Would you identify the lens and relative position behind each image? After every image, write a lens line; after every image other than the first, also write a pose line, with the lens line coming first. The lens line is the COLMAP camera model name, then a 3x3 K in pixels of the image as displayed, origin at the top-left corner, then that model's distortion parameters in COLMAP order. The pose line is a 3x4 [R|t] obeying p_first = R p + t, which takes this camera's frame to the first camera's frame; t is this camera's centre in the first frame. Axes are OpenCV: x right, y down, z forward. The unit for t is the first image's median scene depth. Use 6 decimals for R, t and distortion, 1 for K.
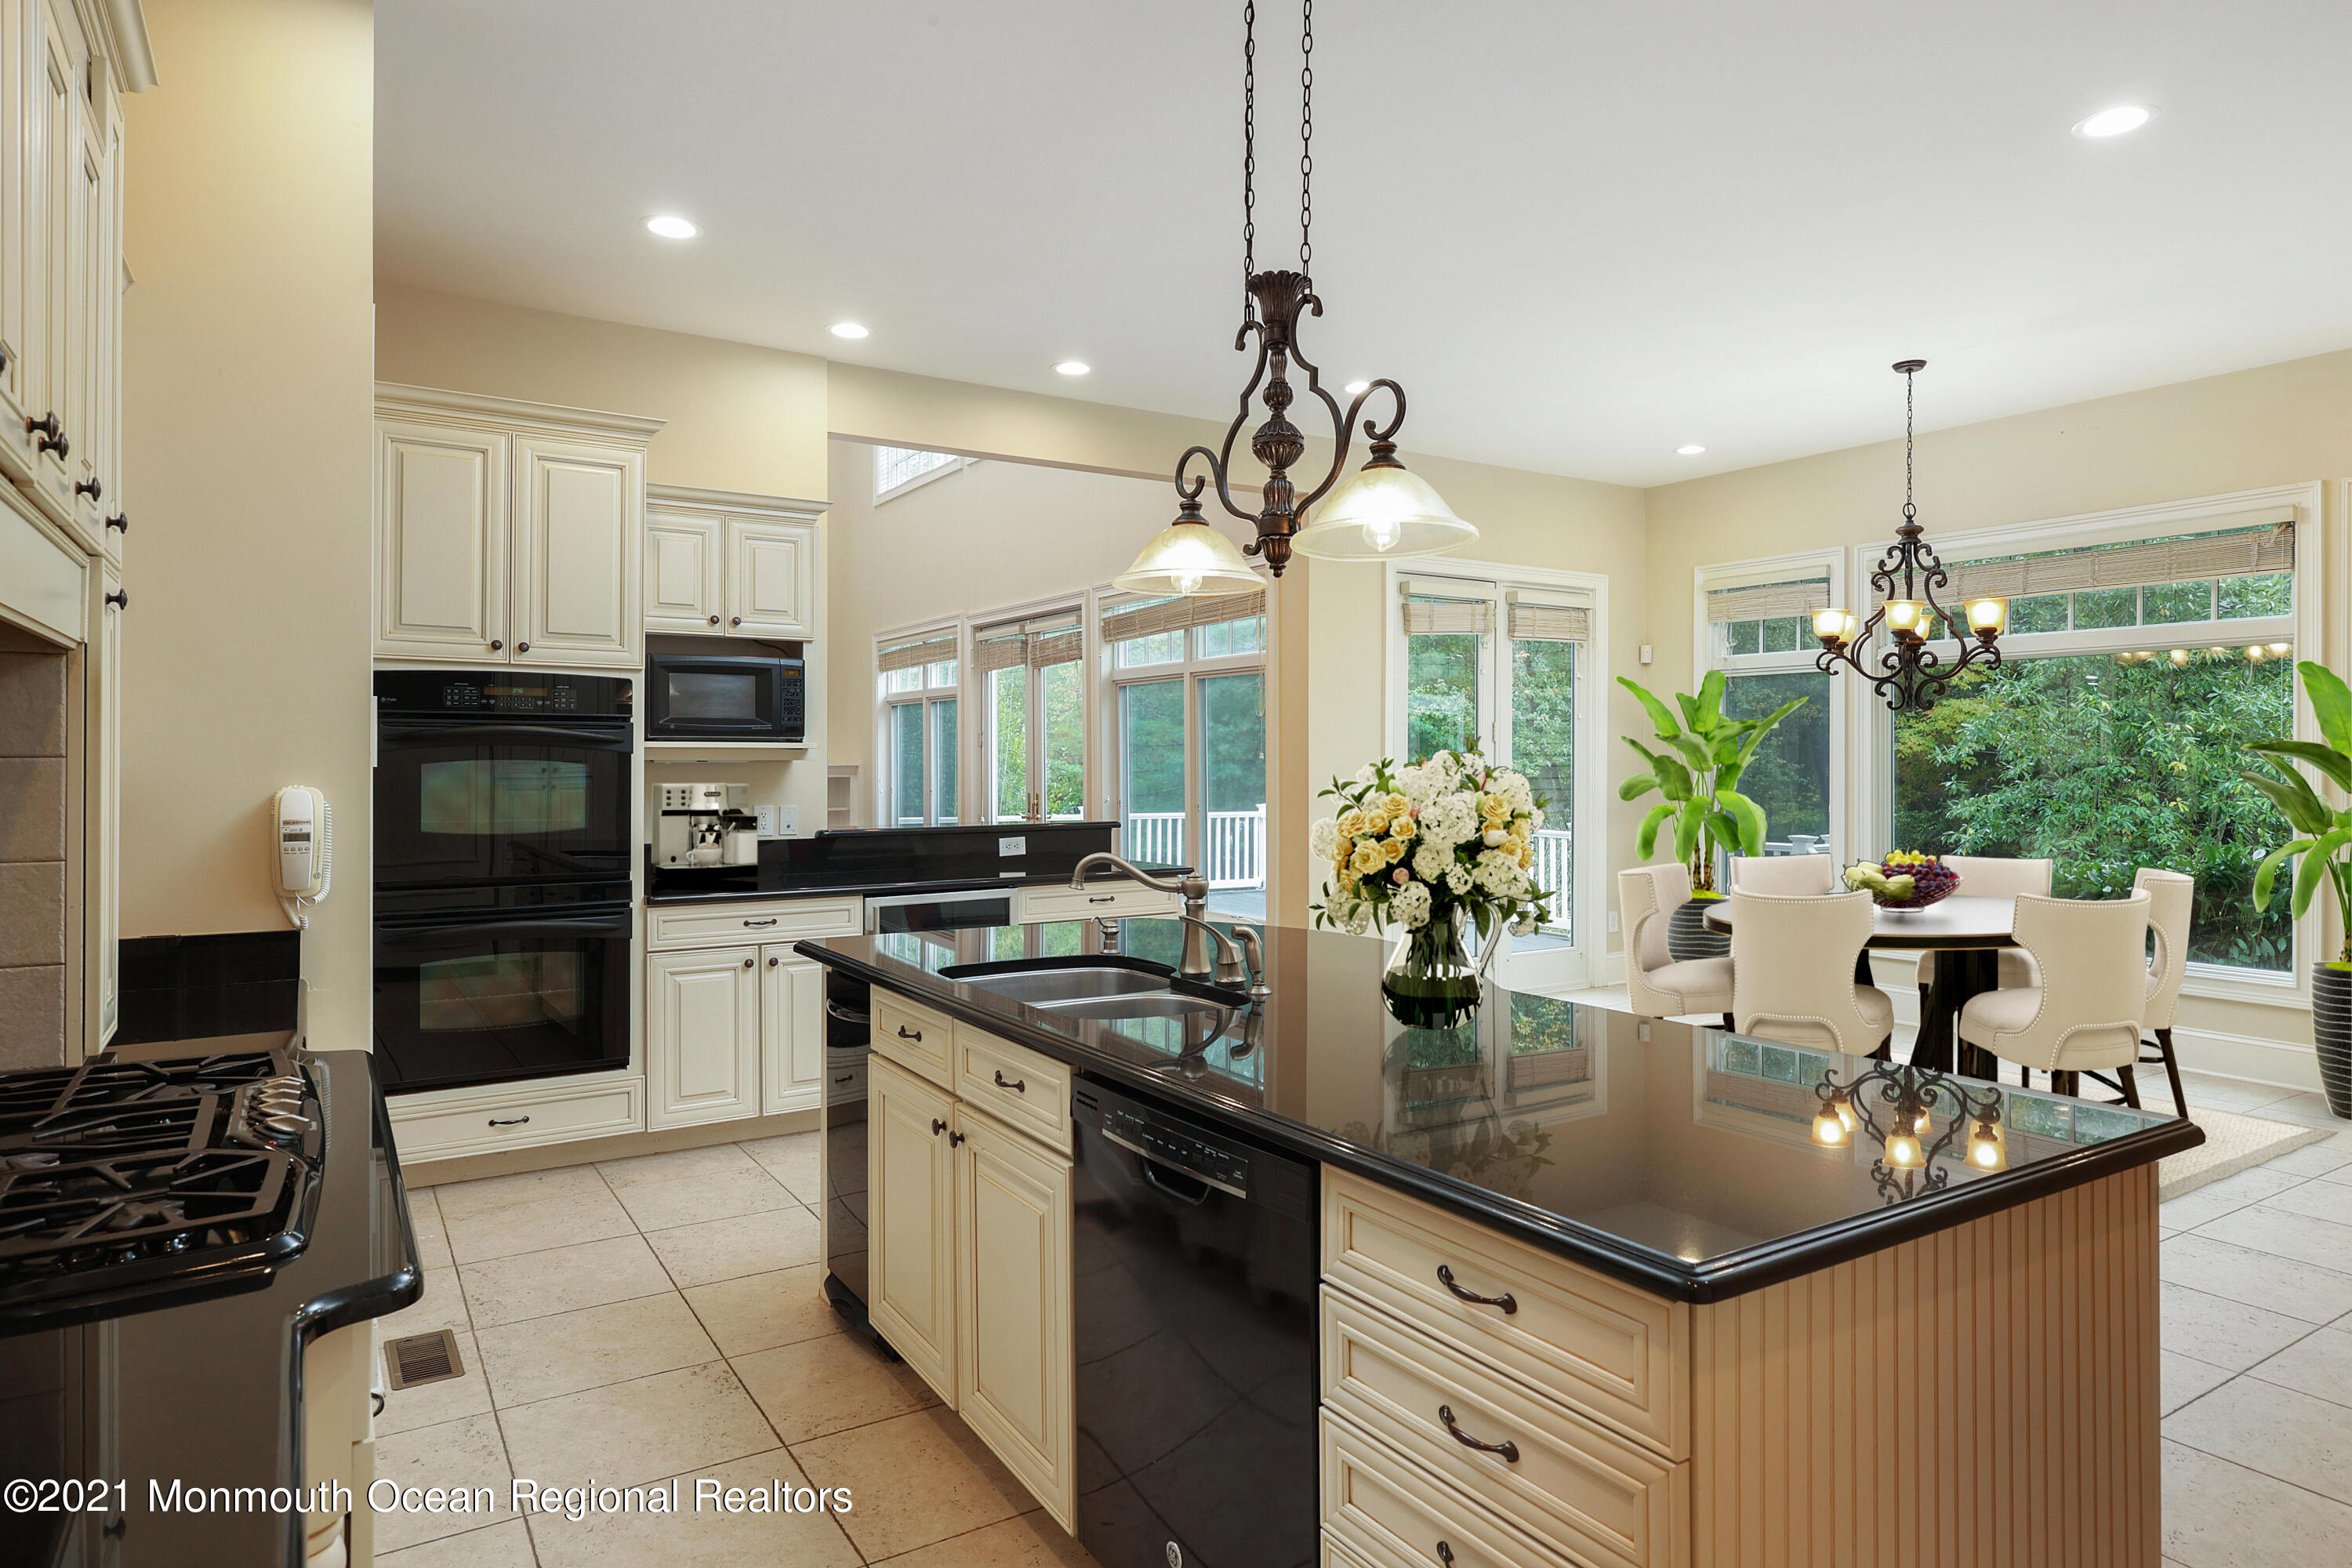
lens RADIAL K [[1360.0, 0, 1103.3], [0, 1360.0, 780.1], [0, 0, 1]] dist [-0.004386, -0.002134]
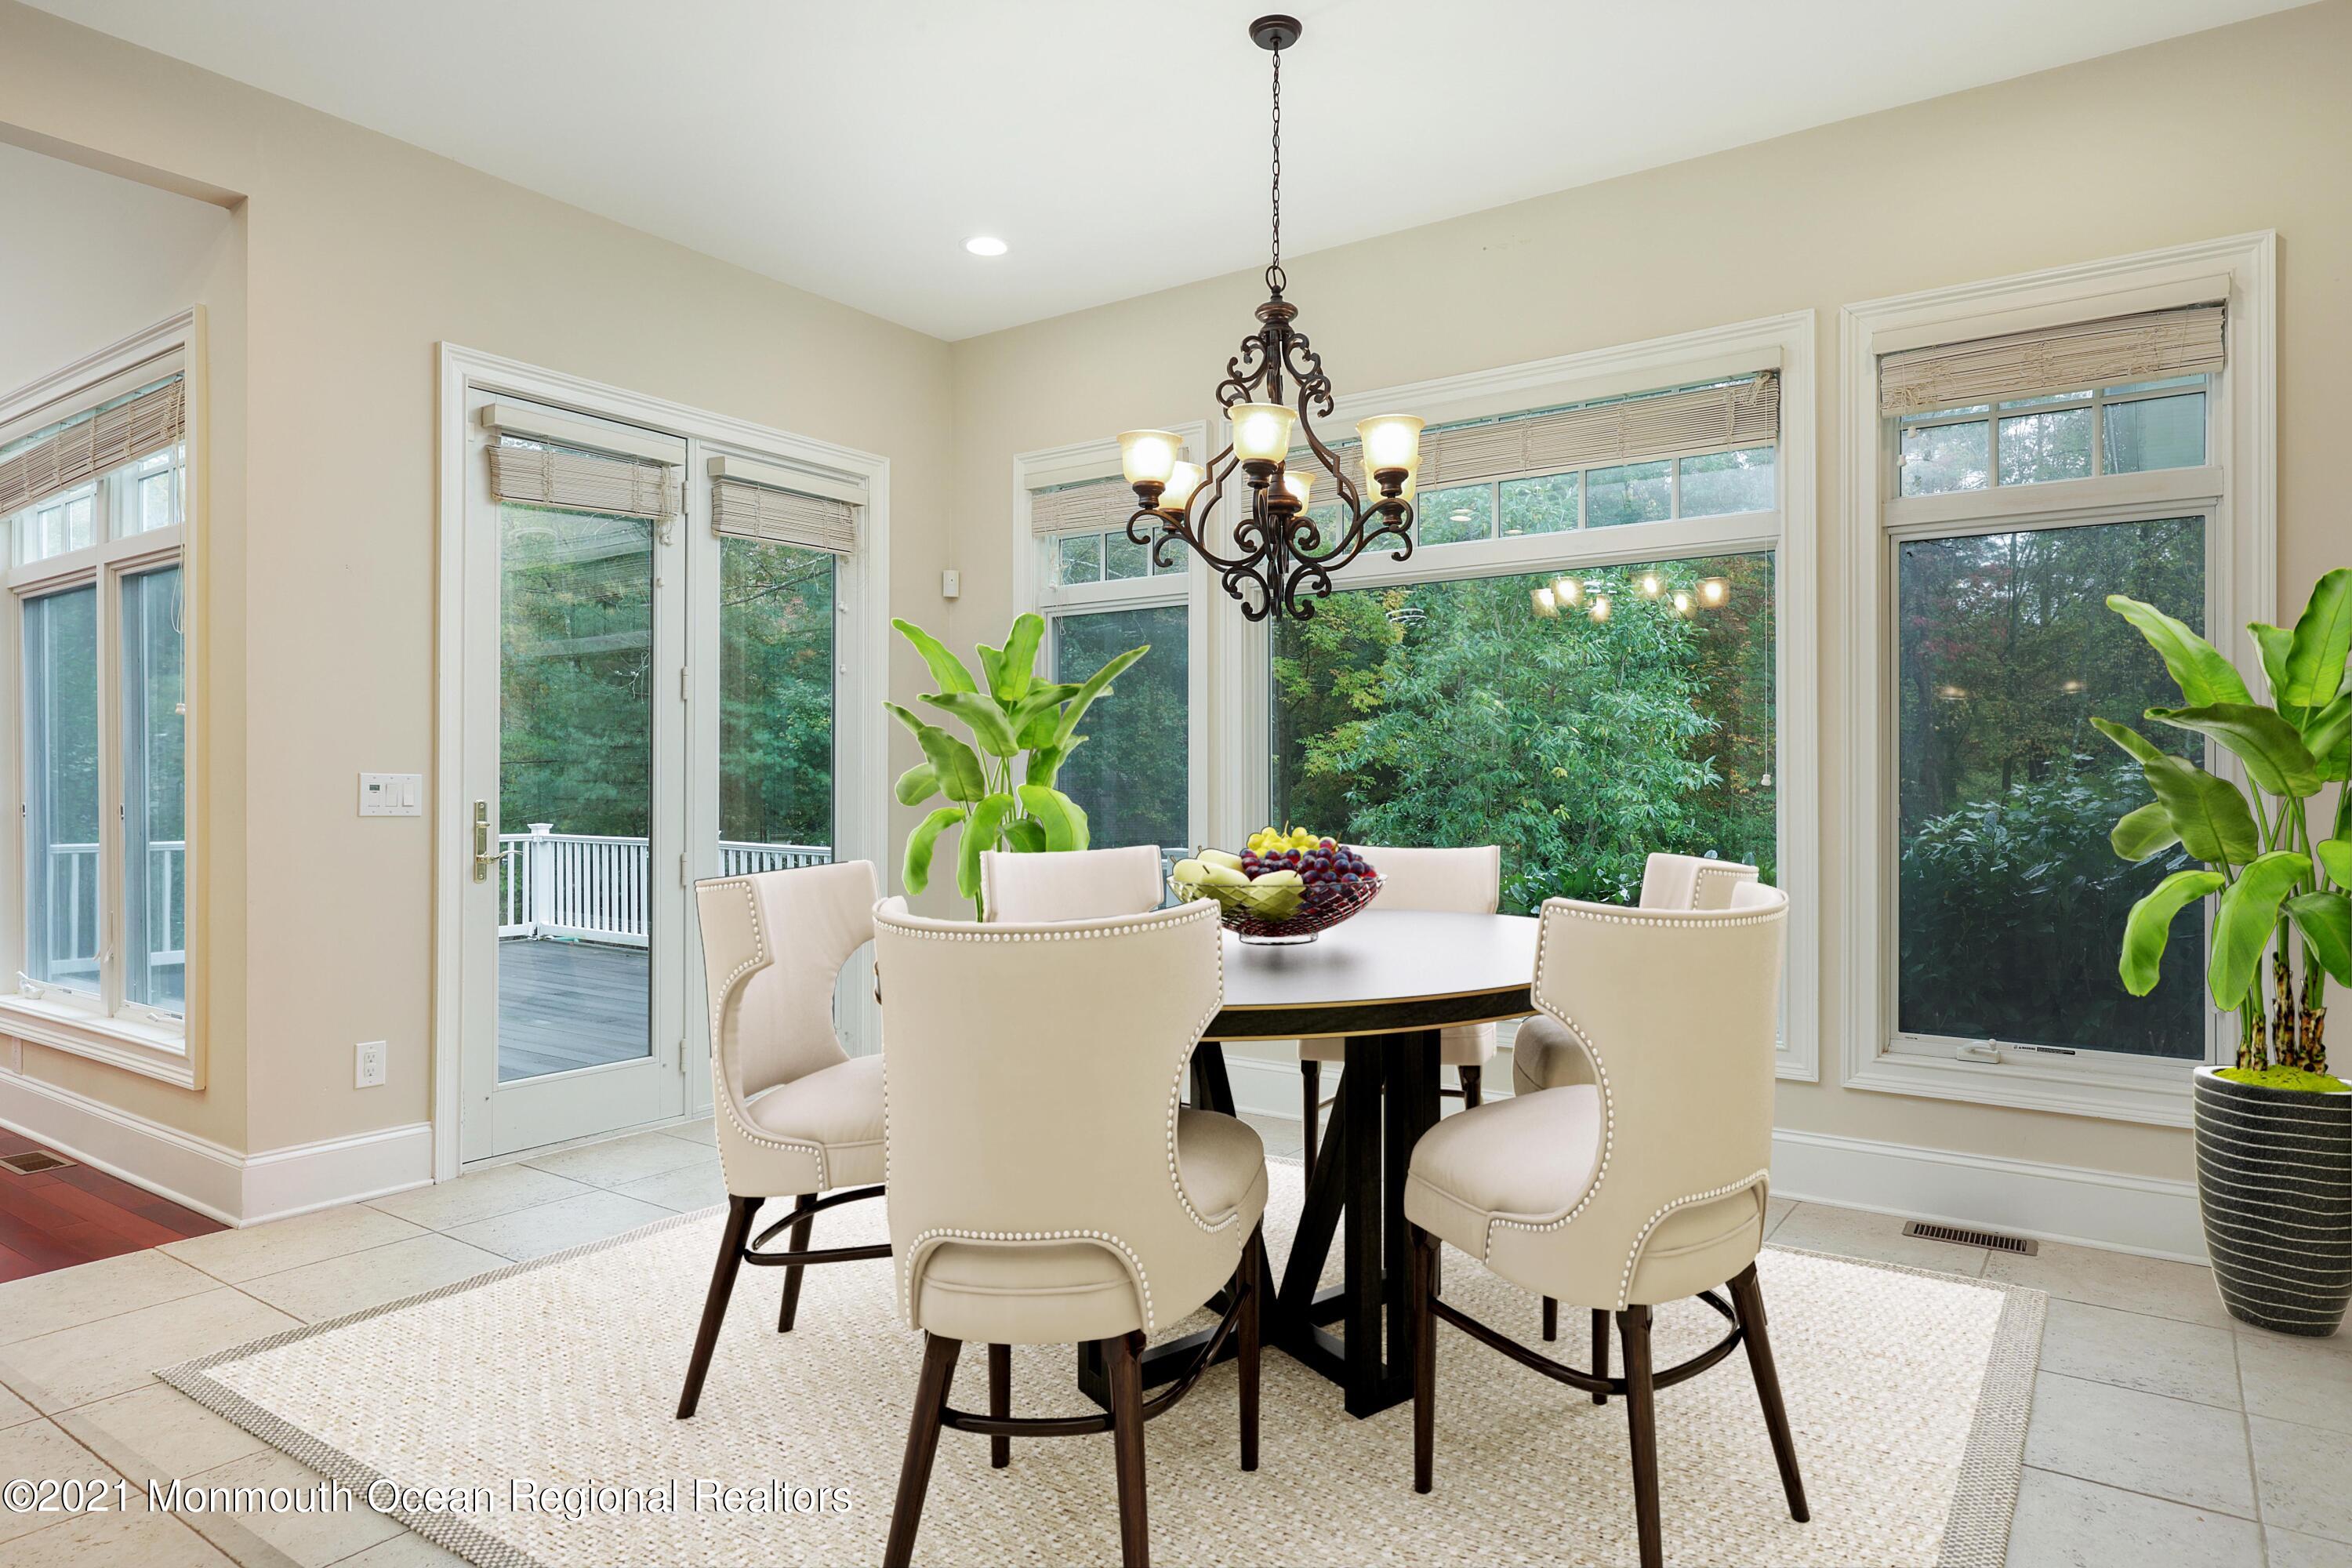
lens RADIAL K [[1360.0, 0, 1184.5], [0, 1360.0, 789.0], [0, 0, 1]] dist [-0.004386, -0.002134]
pose [[0.907489, -0.001949, 0.420072, 0.261693], [0.008276, 0.999878, -0.013240, 0.019209], [-0.419995, 0.015492, 0.907394, 0.411492]]
